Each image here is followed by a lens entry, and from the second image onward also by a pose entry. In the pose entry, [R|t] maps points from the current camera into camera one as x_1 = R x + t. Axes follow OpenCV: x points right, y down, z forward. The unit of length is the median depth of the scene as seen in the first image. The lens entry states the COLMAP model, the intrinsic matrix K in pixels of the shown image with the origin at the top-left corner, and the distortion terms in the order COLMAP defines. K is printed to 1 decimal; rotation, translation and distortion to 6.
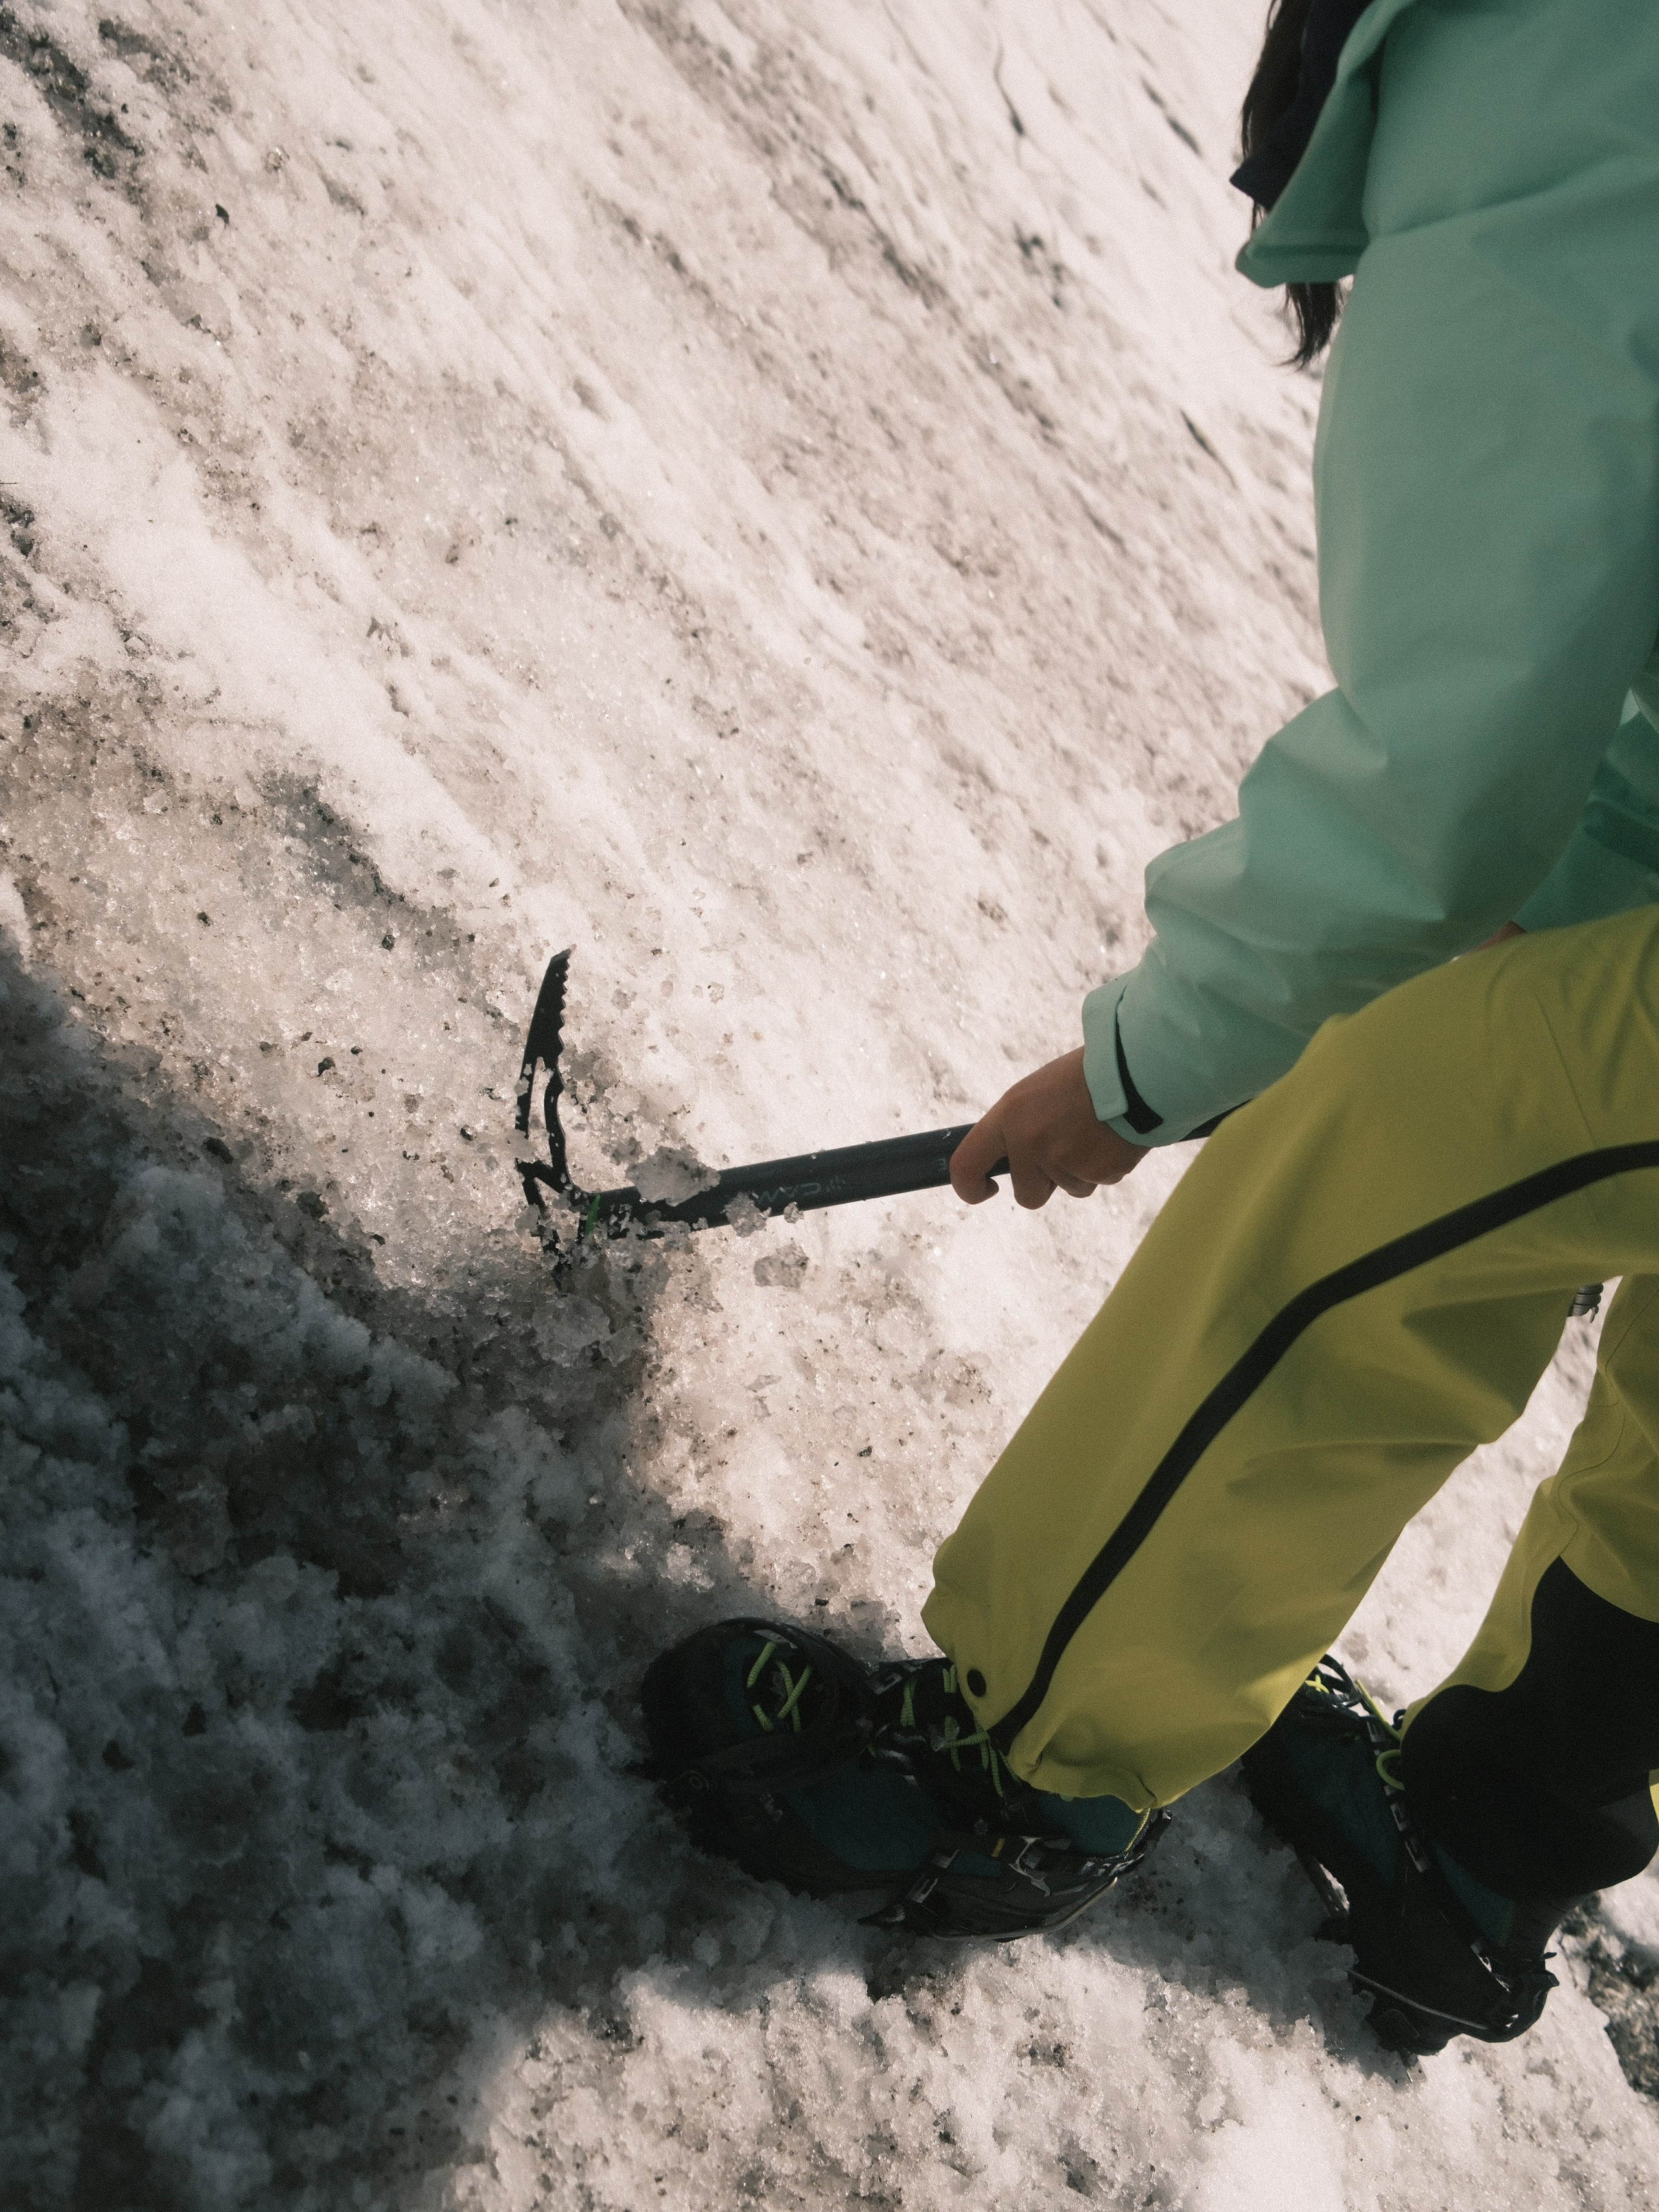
lens RADIAL K [[2546.6, 0, 849.4], [0, 2546.6, 1096.9], [0, 0, 1]] dist [-0.050379, 0.136071]
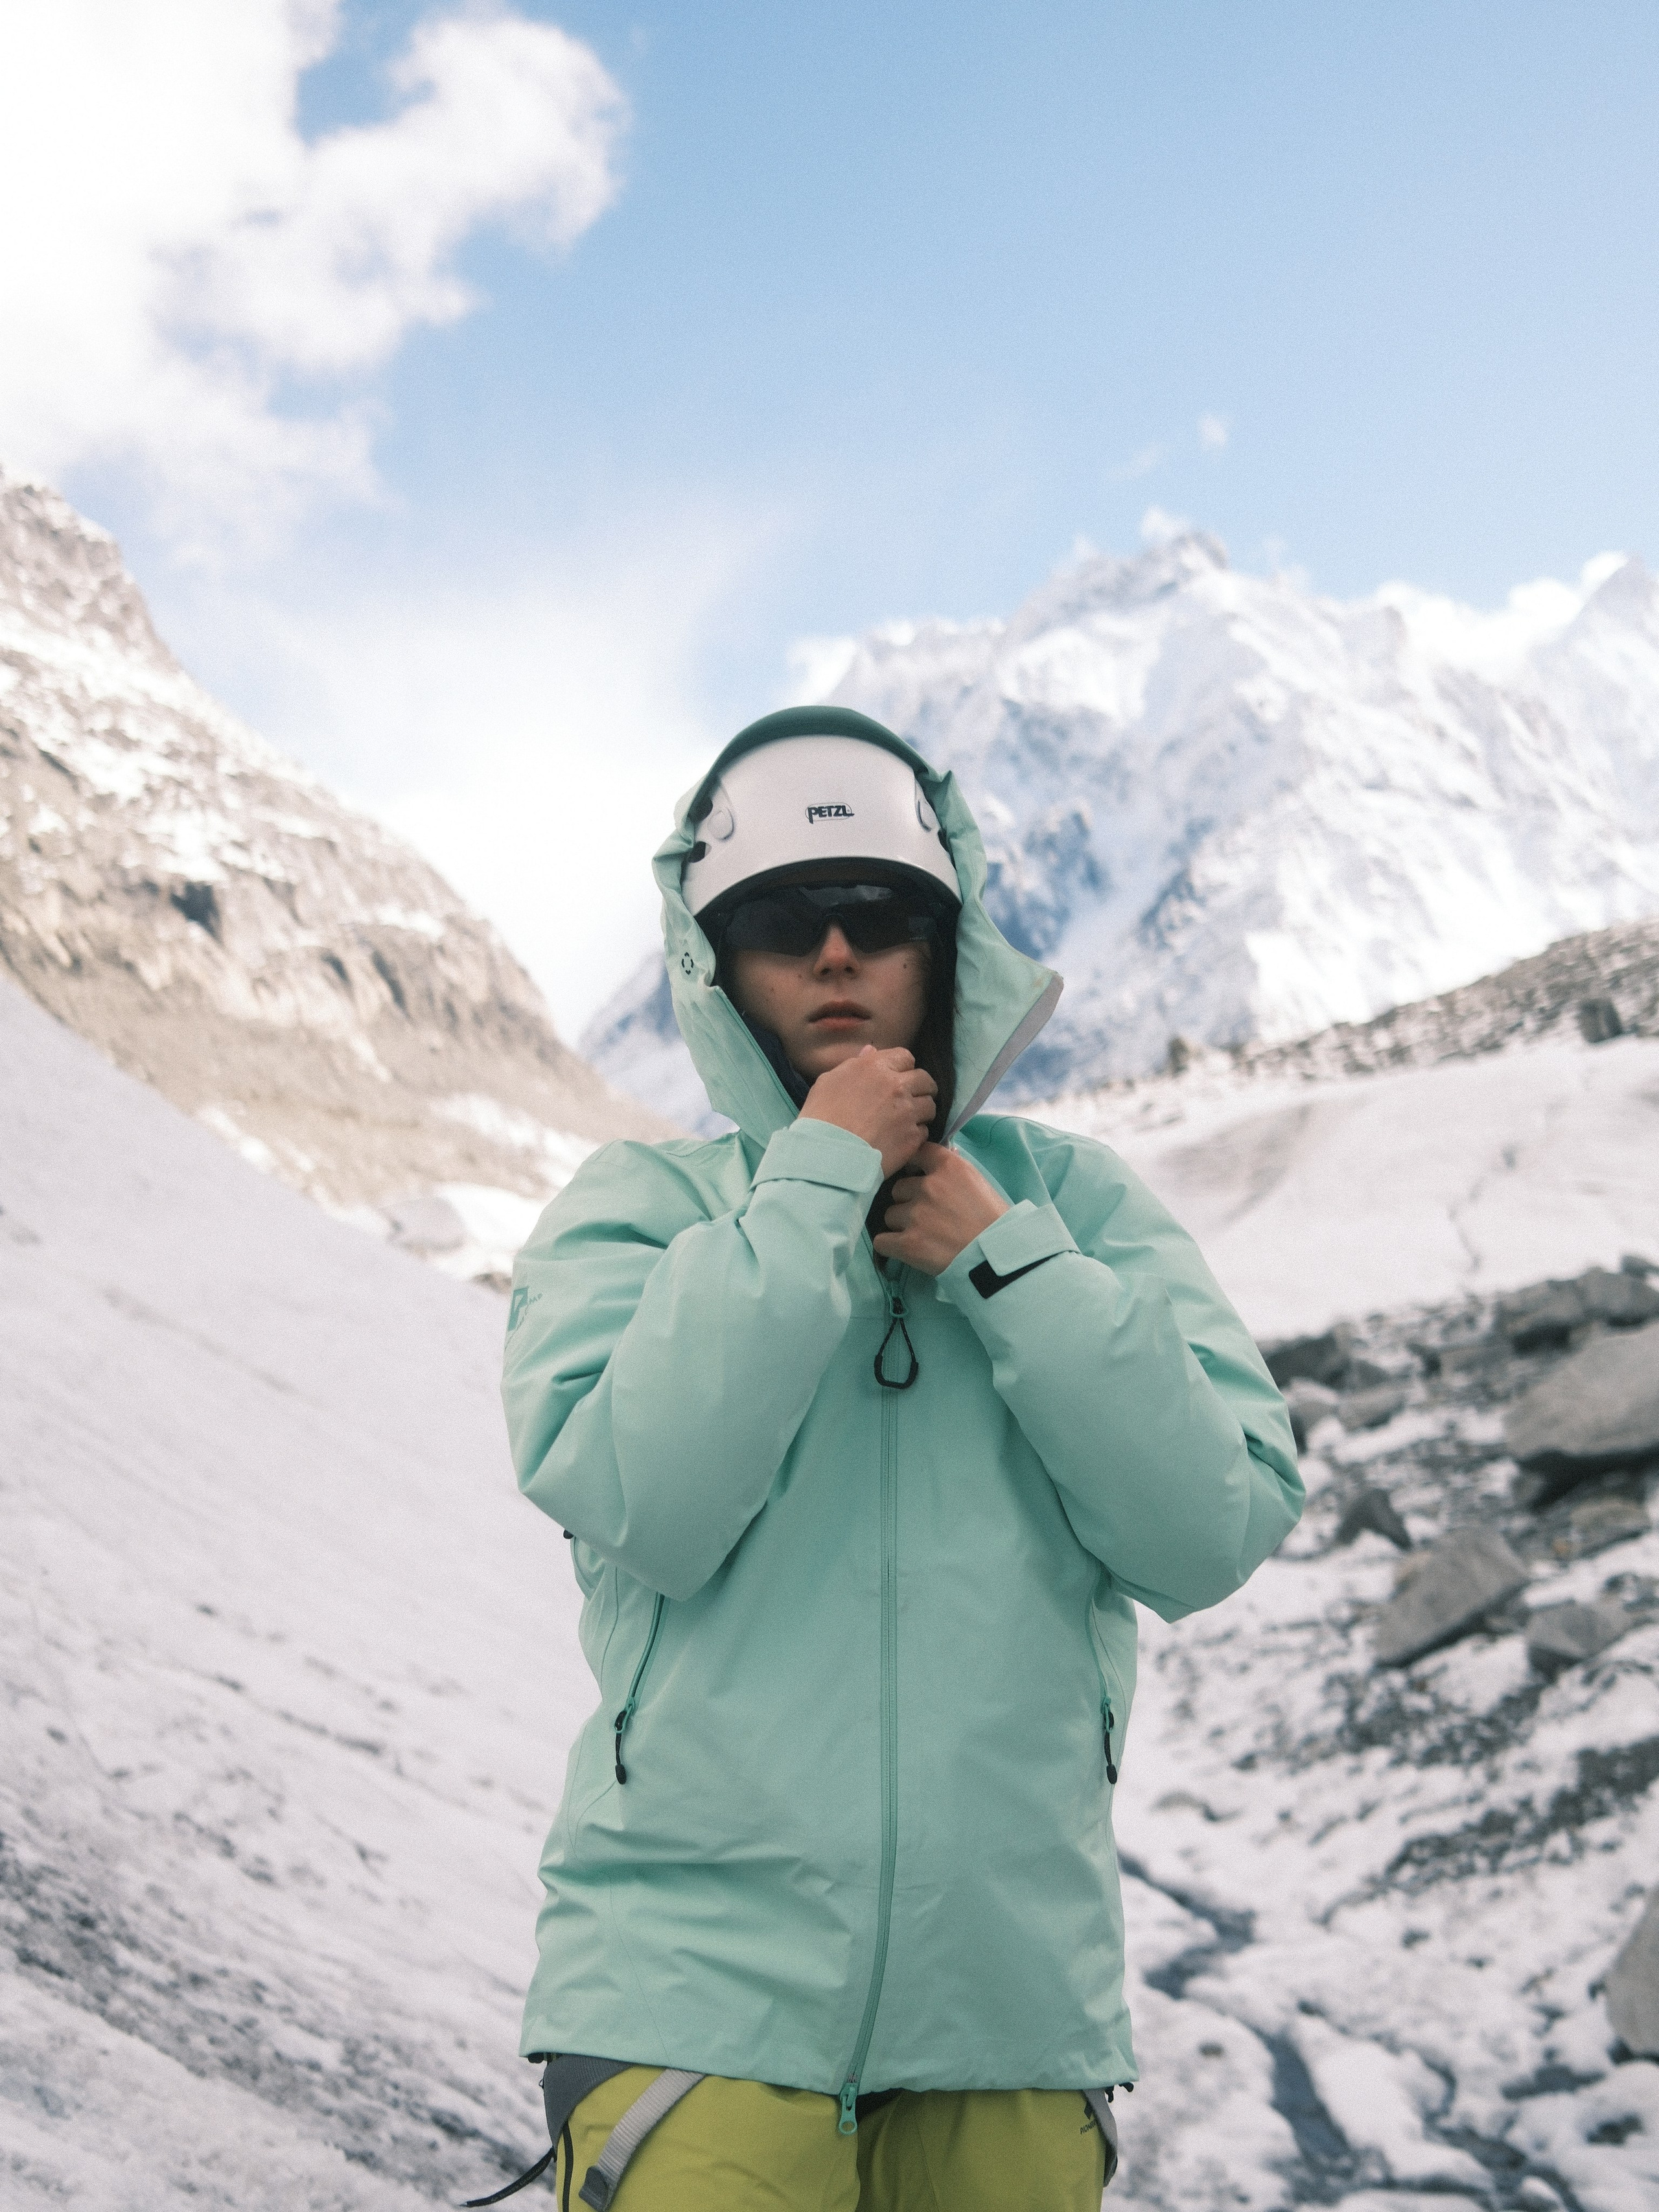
lens RADIAL K [[2547.2, 0, 849.7], [0, 2547.2, 1116.2], [0, 0, 1]] dist [-0.053526, 0.145744]
pose [[0.901842, -0.363540, 0.233494, 0.070317], [0.428583, 0.684216, -0.590055, 0.087461], [0.054748, 0.632208, 0.772862, -0.163456]]
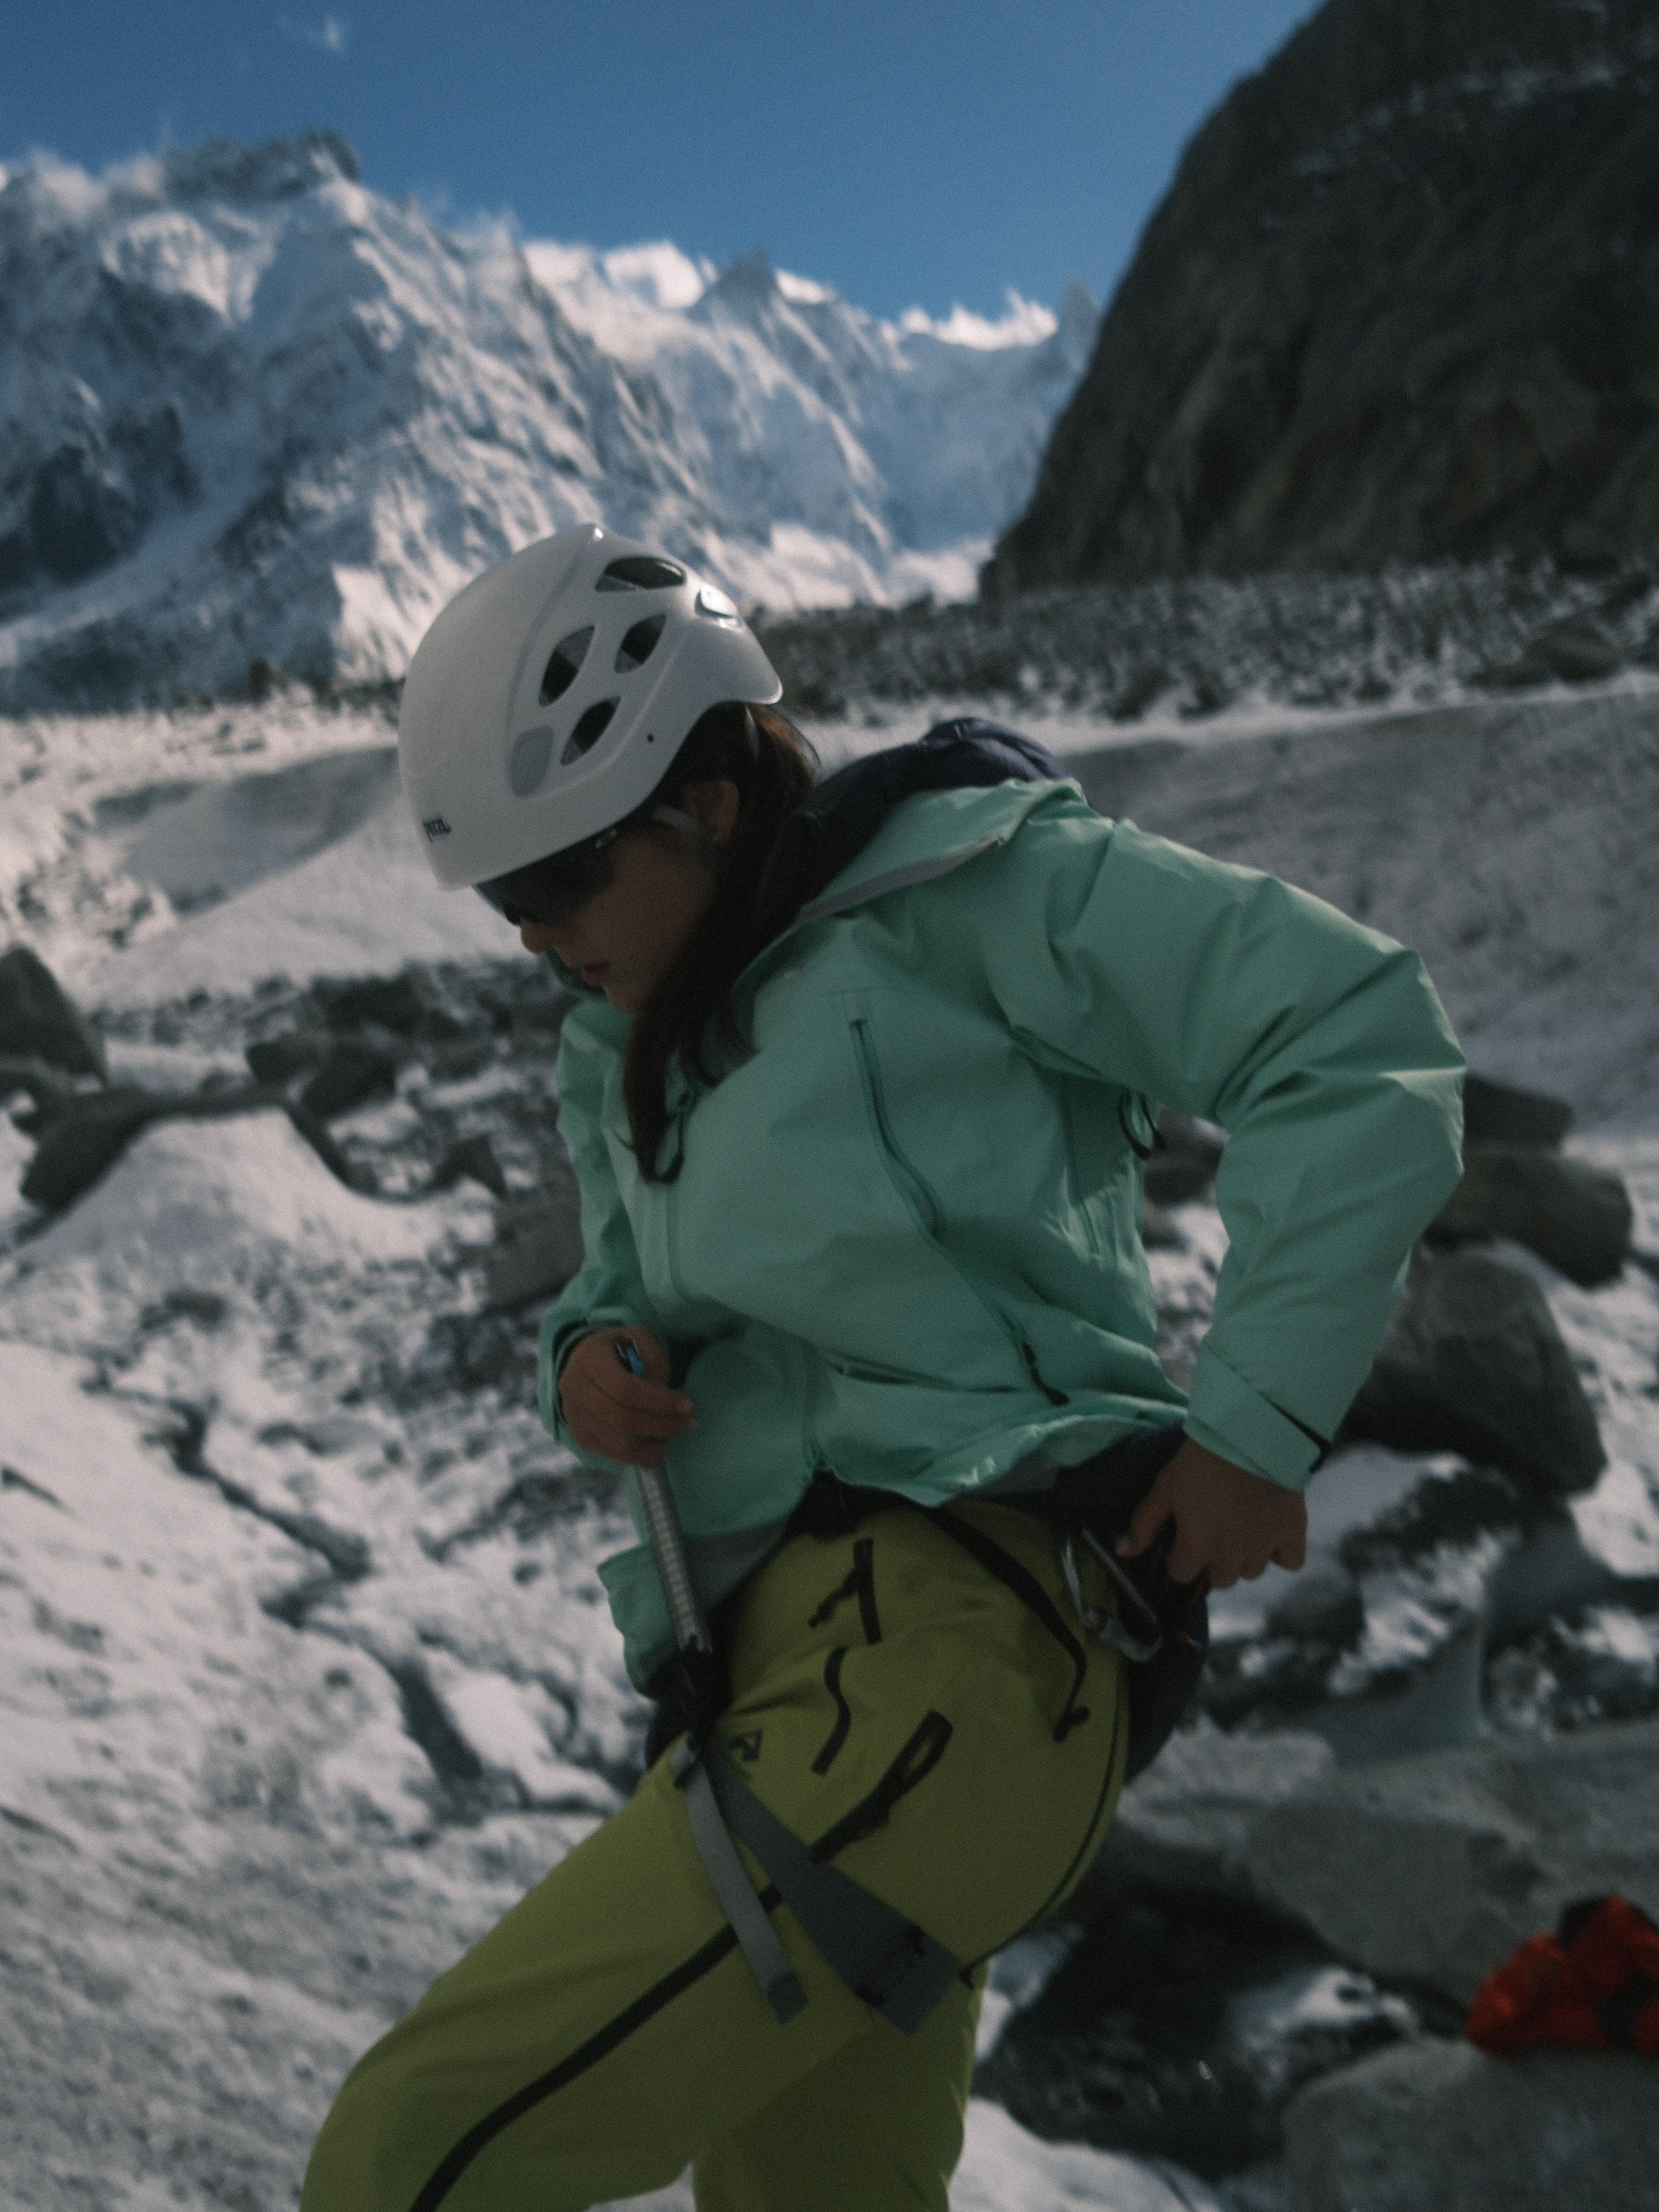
lens RADIAL K [[2552.8, 0, 818.8], [0, 2552.8, 1077.6], [0, 0, 1]] dist [-0.049739, 0.145418]
pose [[0.805893, -0.313728, 0.502106, -0.033113], [0.512698, 0.793929, -0.326828, 0.000354], [-0.296102, 0.520818, 0.800670, -0.094179]]
